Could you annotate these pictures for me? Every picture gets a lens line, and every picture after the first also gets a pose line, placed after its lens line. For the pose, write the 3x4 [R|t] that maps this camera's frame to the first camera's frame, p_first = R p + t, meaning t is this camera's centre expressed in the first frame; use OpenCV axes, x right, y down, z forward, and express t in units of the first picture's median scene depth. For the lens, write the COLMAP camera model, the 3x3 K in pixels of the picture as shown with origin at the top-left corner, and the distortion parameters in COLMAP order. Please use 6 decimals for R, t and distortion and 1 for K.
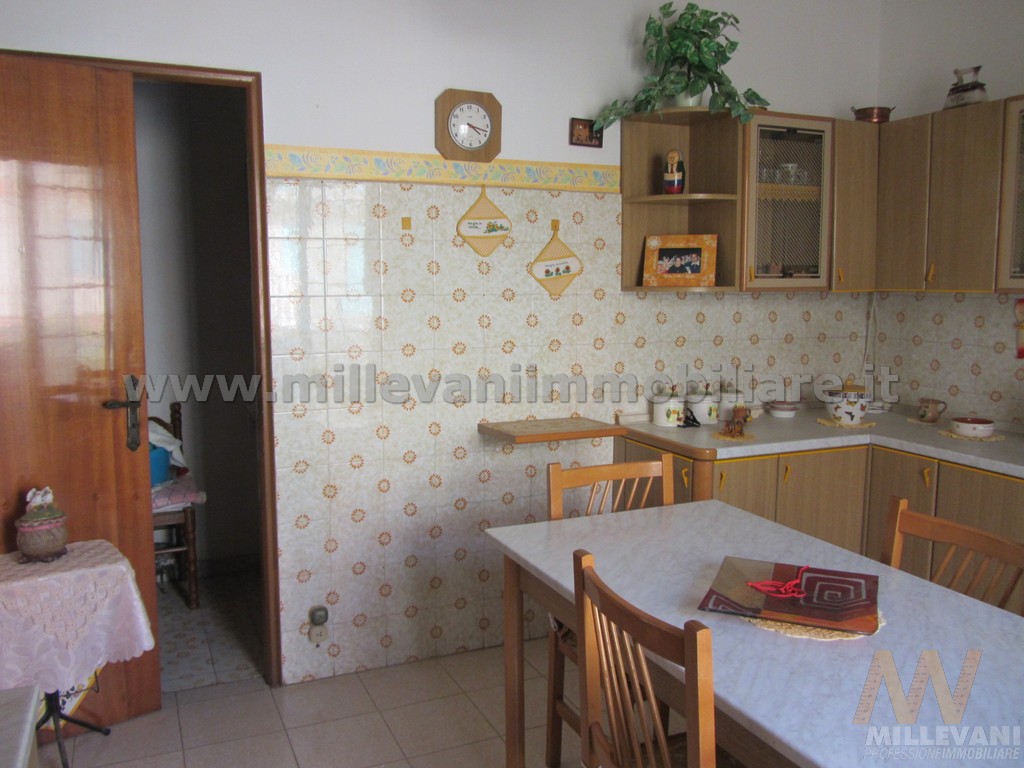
lens RADIAL K [[843.7, 0, 505.8], [0, 843.7, 386.6], [0, 0, 1]] dist [-0.043325, 0.018526]
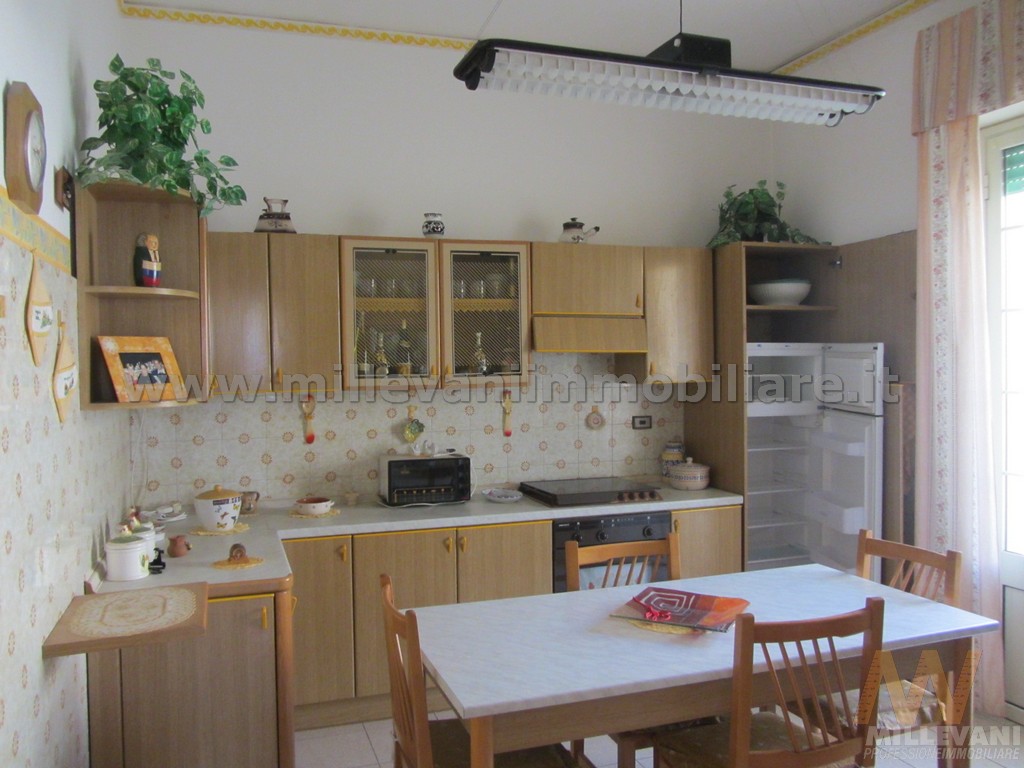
lens RADIAL K [[843.7, 0, 513.6], [0, 843.7, 381.4], [0, 0, 1]] dist [-0.043325, 0.018526]
pose [[0.081813, -0.028525, 0.996239, -0.559211], [0.138787, 0.990177, 0.016954, -0.100917], [-0.986937, 0.136878, 0.084969, 0.579679]]
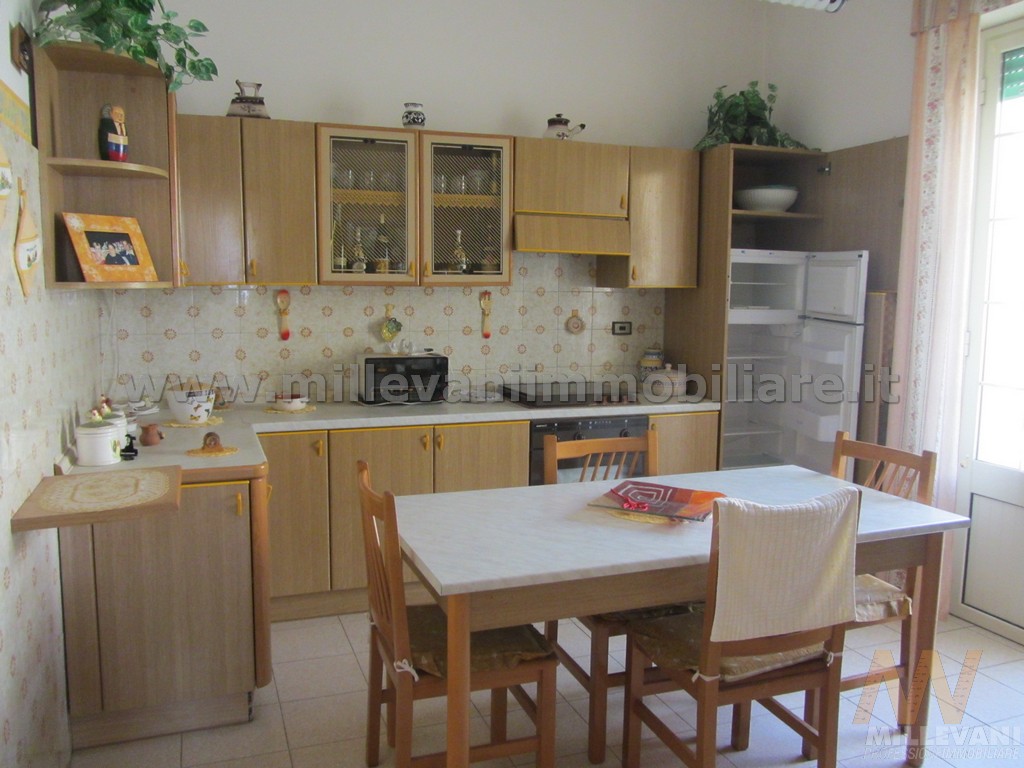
lens RADIAL K [[843.7, 0, 512.7], [0, 843.7, 383.3], [0, 0, 1]] dist [-0.043325, 0.018526]
pose [[0.056113, -0.122990, 0.990820, -0.546340], [0.116620, 0.986398, 0.115836, -0.072684], [-0.991590, 0.109050, 0.069692, 0.588890]]
